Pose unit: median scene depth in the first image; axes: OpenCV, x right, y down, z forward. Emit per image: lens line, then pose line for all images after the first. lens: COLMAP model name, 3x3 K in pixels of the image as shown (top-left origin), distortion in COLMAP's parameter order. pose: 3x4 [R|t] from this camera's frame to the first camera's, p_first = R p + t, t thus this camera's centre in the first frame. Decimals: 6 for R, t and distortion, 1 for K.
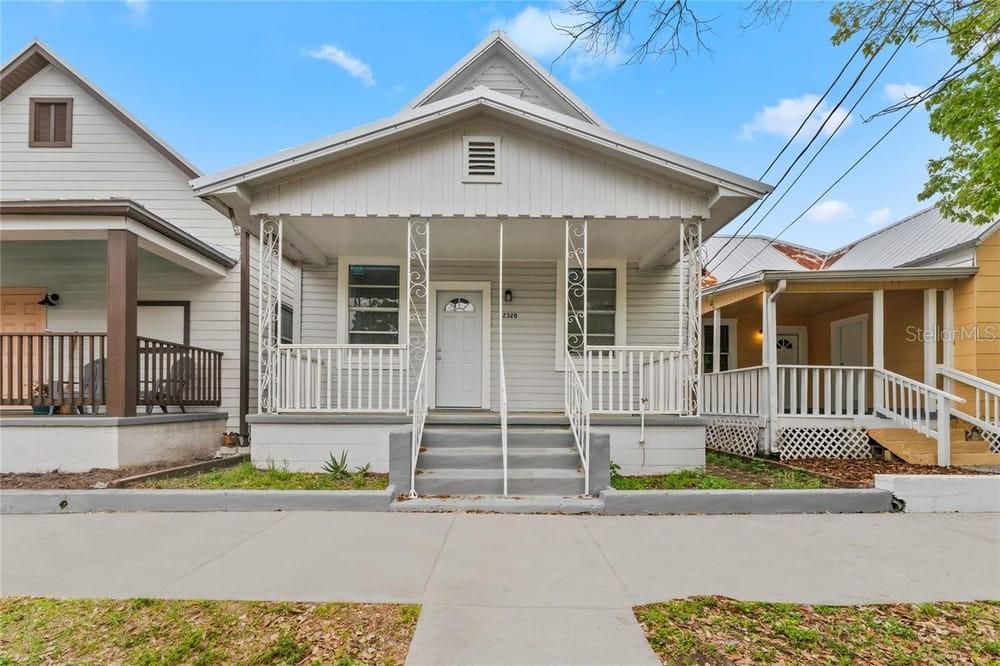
lens RADIAL K [[429.6, 0, 497.8], [0, 429.6, 401.1], [0, 0, 1]] dist [0.000063, 0.000161]
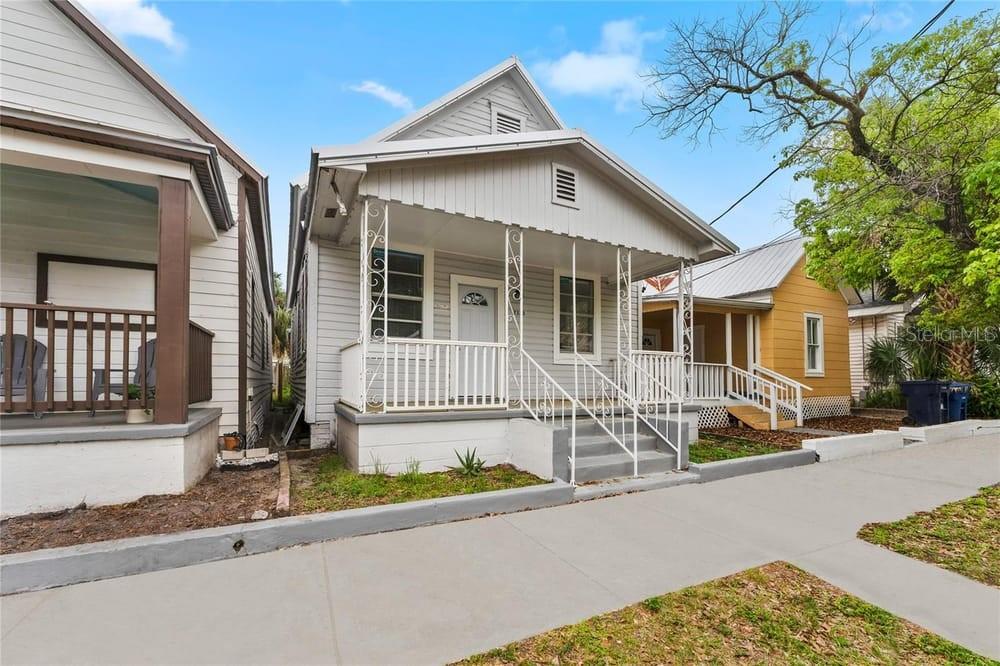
lens RADIAL K [[422.4, 0, 498.2], [0, 422.4, 362.8], [0, 0, 1]] dist [0.000793, 0.000126]
pose [[0.893719, 0.019013, 0.448224, -0.691666], [-0.005373, 0.999484, -0.031684, -0.048939], [-0.448595, 0.025908, 0.893359, 0.075844]]
